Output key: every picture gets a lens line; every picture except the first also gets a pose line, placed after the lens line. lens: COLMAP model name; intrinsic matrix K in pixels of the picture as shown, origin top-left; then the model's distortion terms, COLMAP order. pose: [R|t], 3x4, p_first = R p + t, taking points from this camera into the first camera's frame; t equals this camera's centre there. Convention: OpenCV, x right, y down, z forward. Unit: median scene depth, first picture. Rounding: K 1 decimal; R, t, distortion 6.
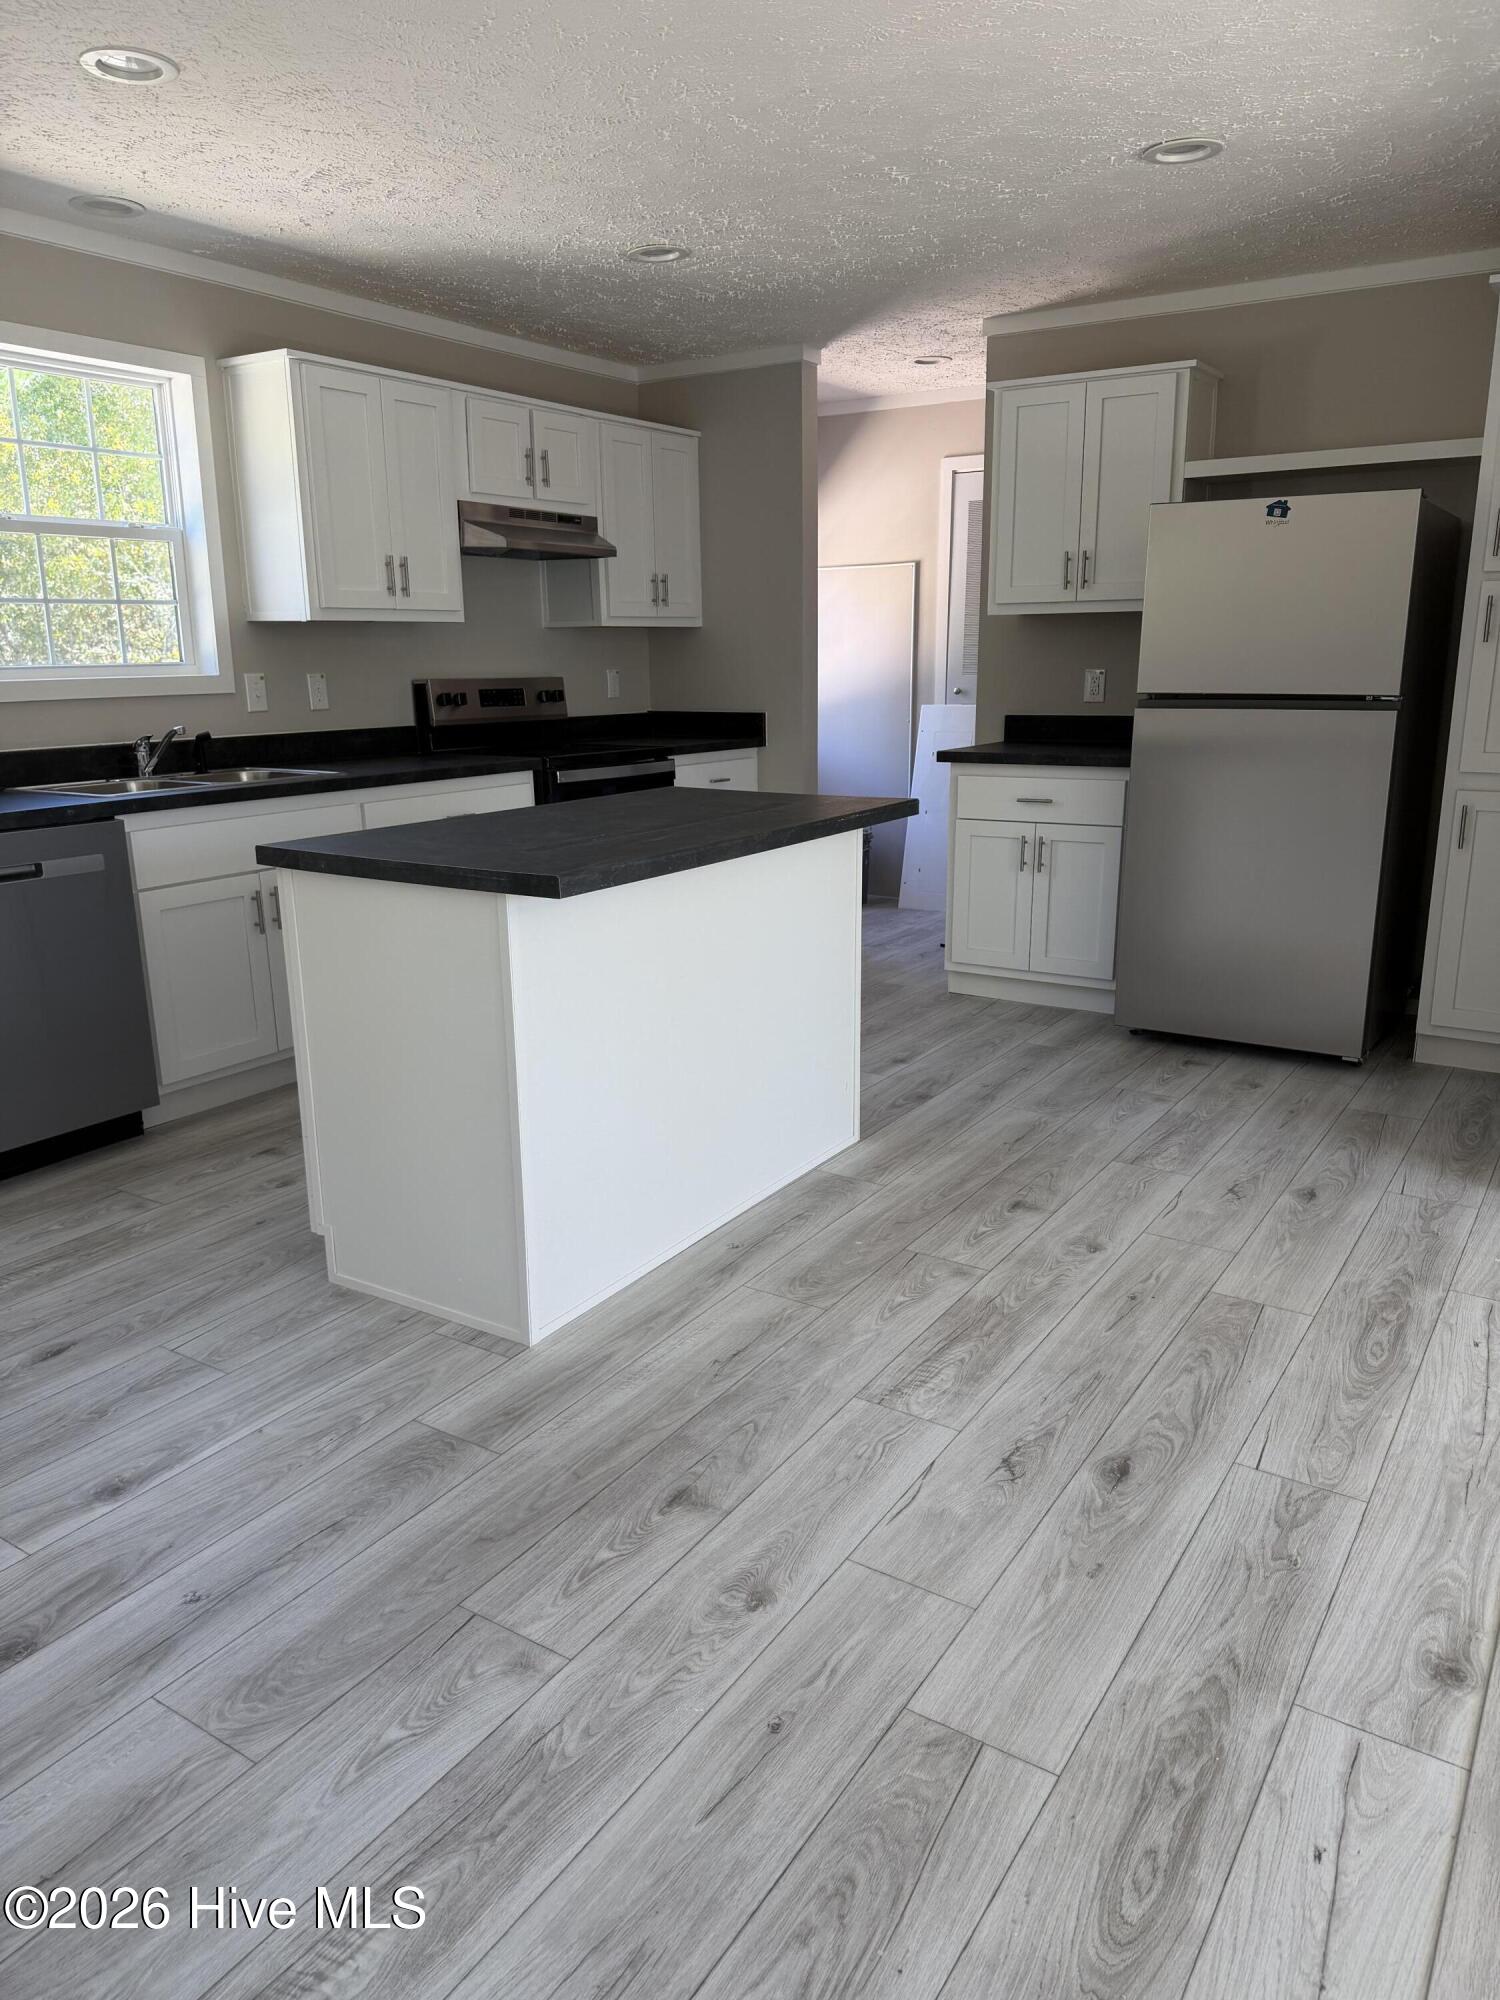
lens RADIAL K [[1400.8, 0, 739.3], [0, 1400.8, 1009.7], [0, 0, 1]] dist [0.046016, -0.056693]
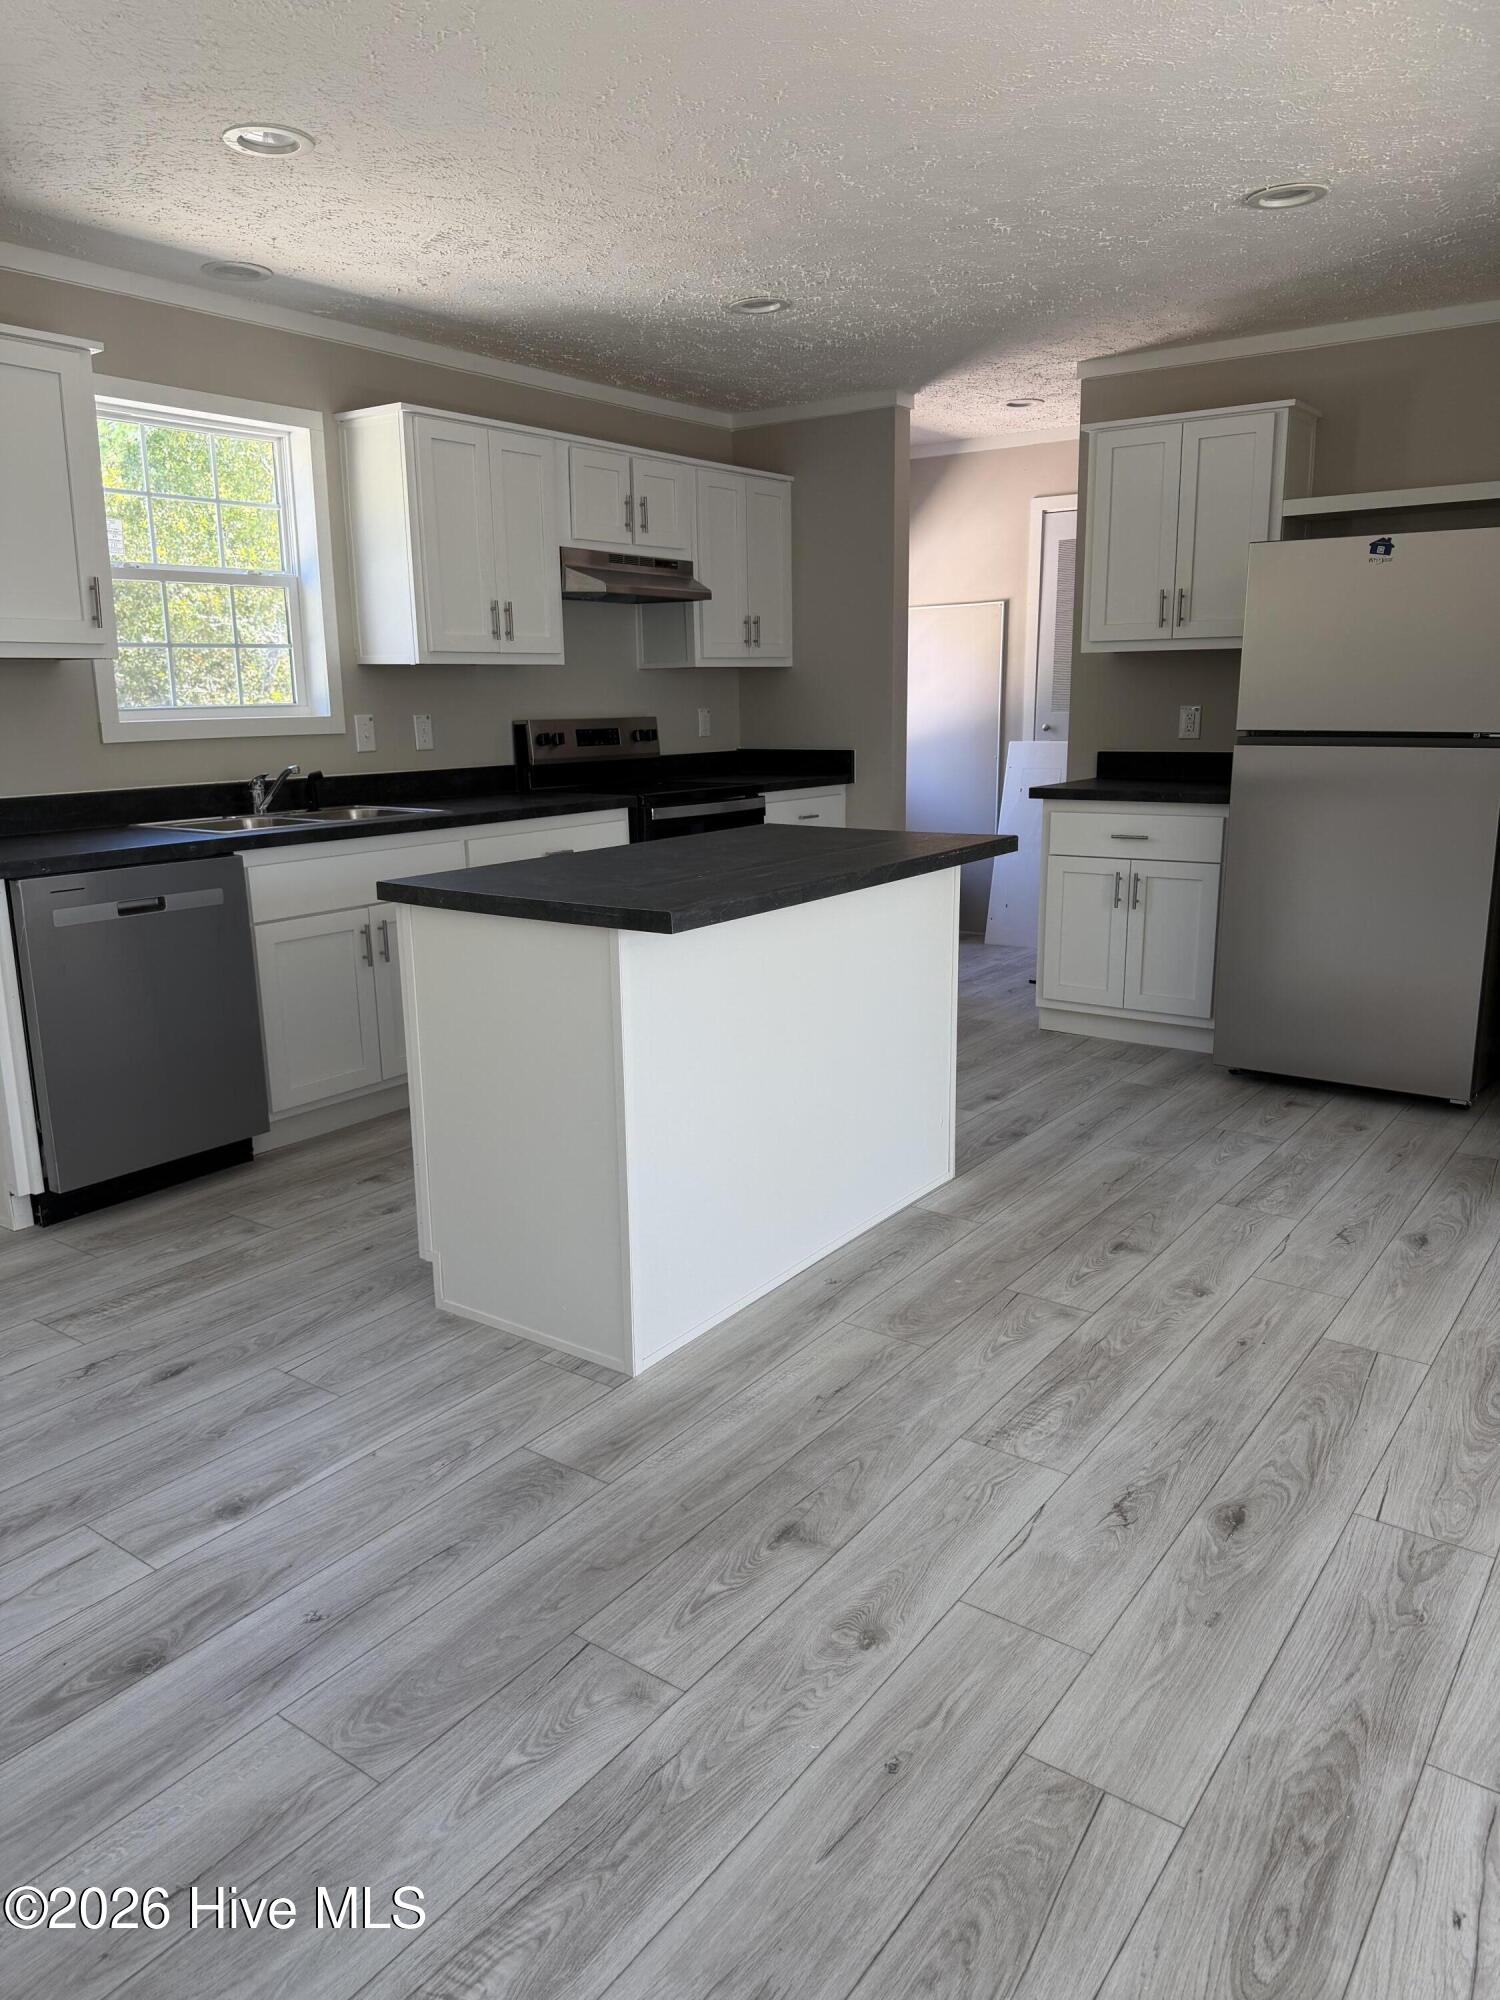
lens RADIAL K [[1400.8, 0, 734.3], [0, 1400.8, 999.6], [0, 0, 1]] dist [0.046016, -0.056693]
pose [[0.998382, 0.008224, -0.056262, -0.024200], [-0.009992, 0.999462, -0.031231, -0.000376], [0.055975, 0.031743, 0.997927, -0.011925]]
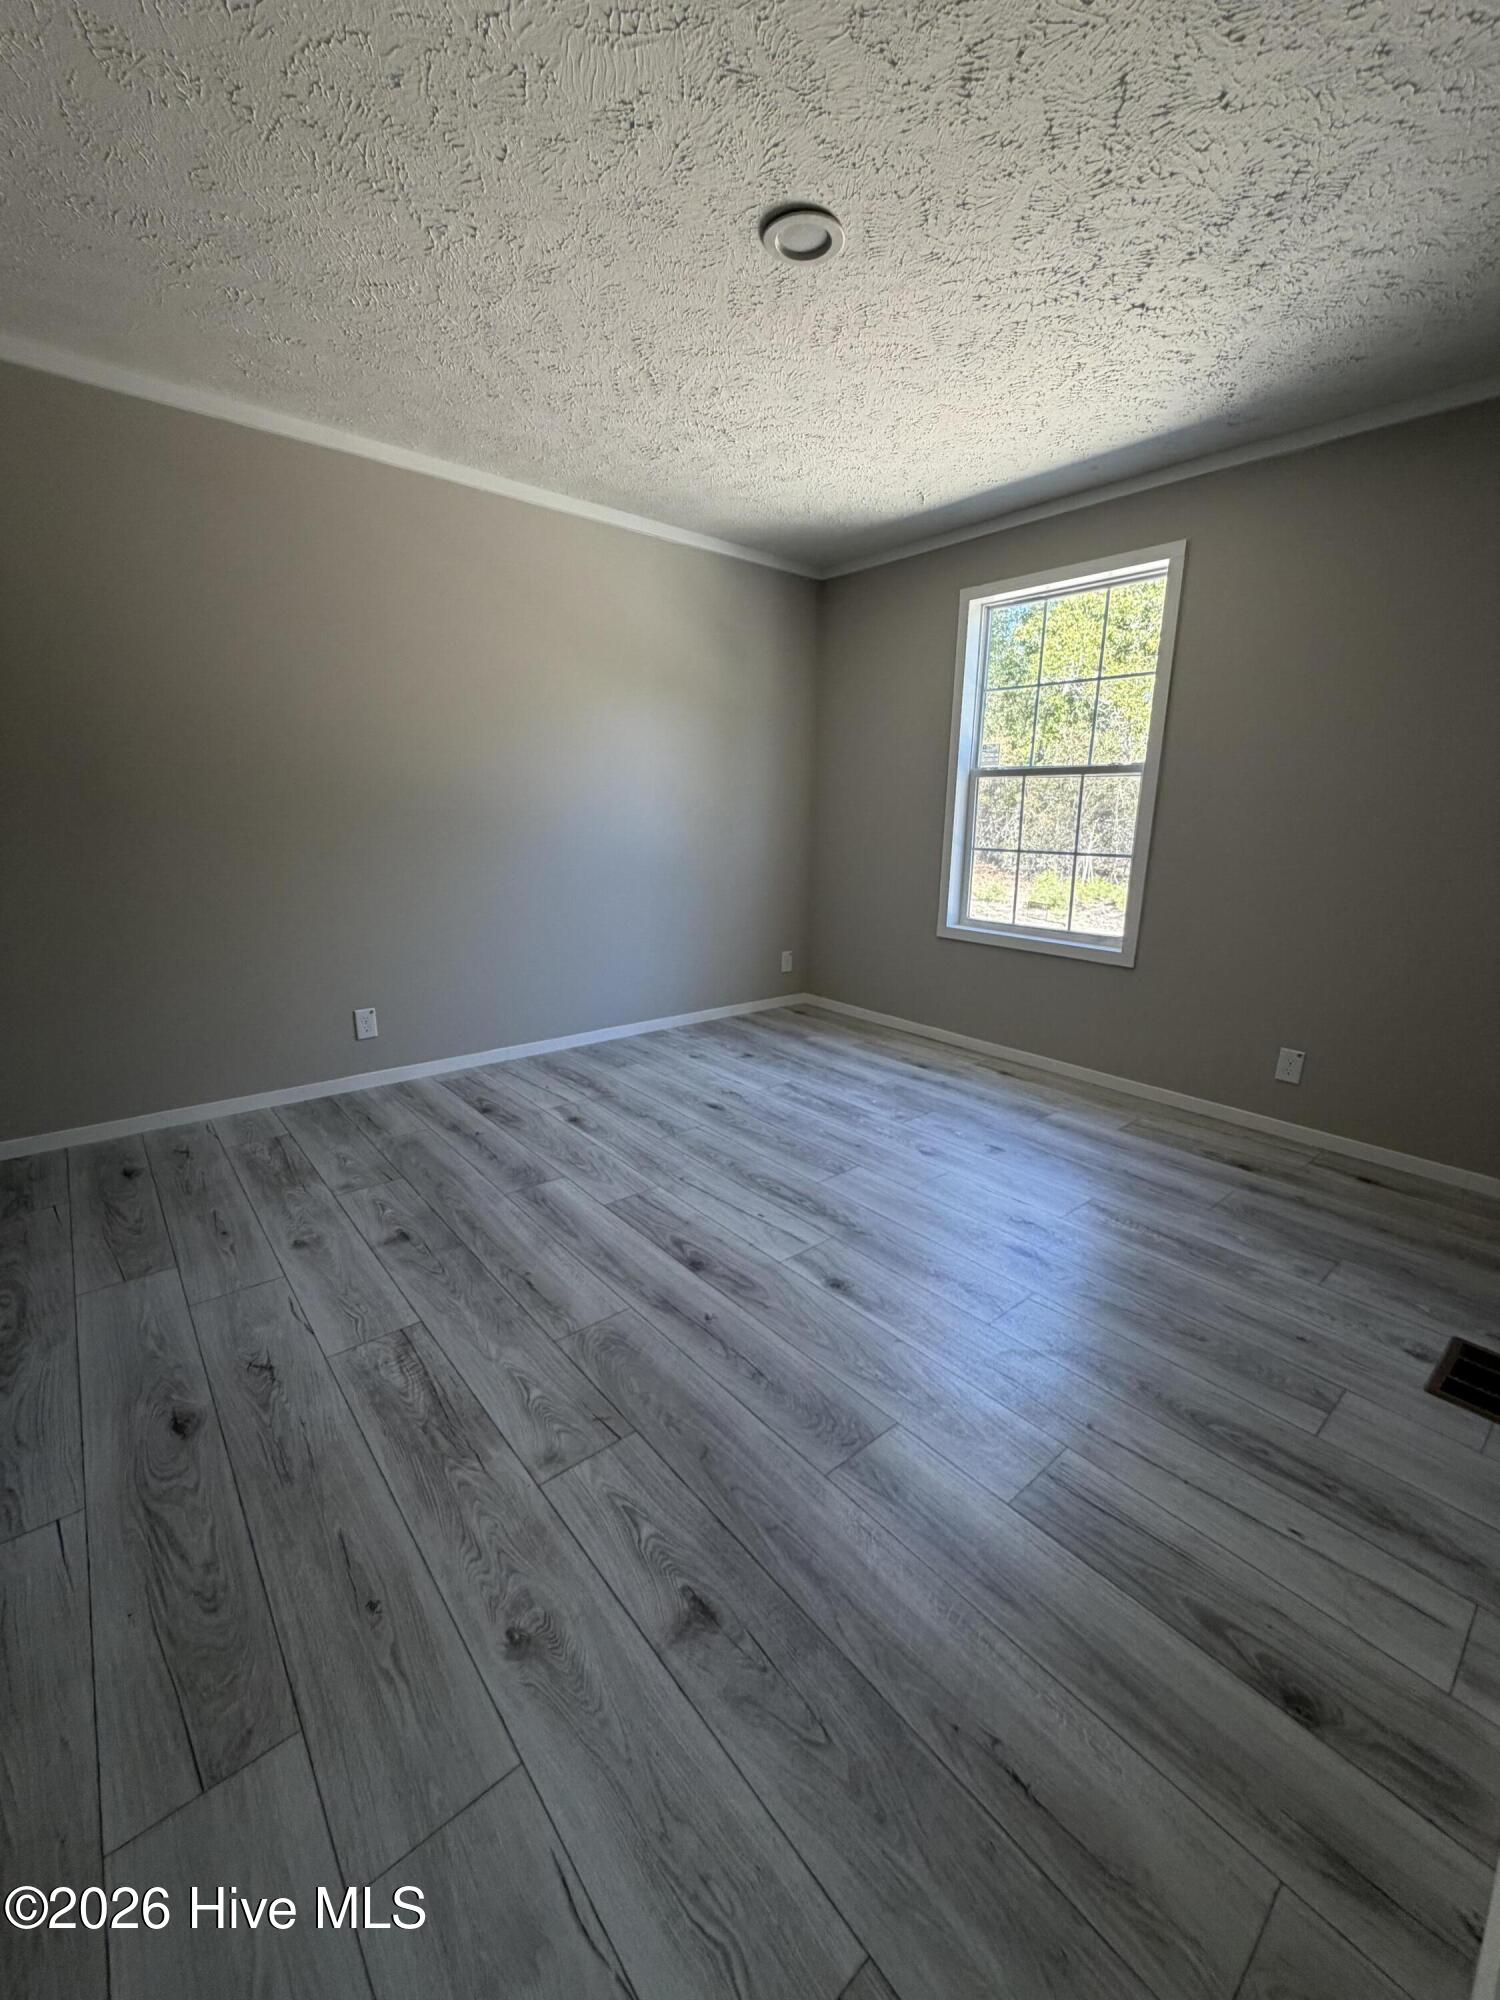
lens RADIAL K [[797.9, 0, 744.4], [0, 797.9, 989.7], [0, 0, 1]] dist [-0.000347, 0.000047]
pose [[-0.286042, 0.215486, -0.933673, 0.324716], [-0.253140, 0.922776, 0.290524, -0.184255], [0.924175, 0.319453, -0.209405, 0.896075]]
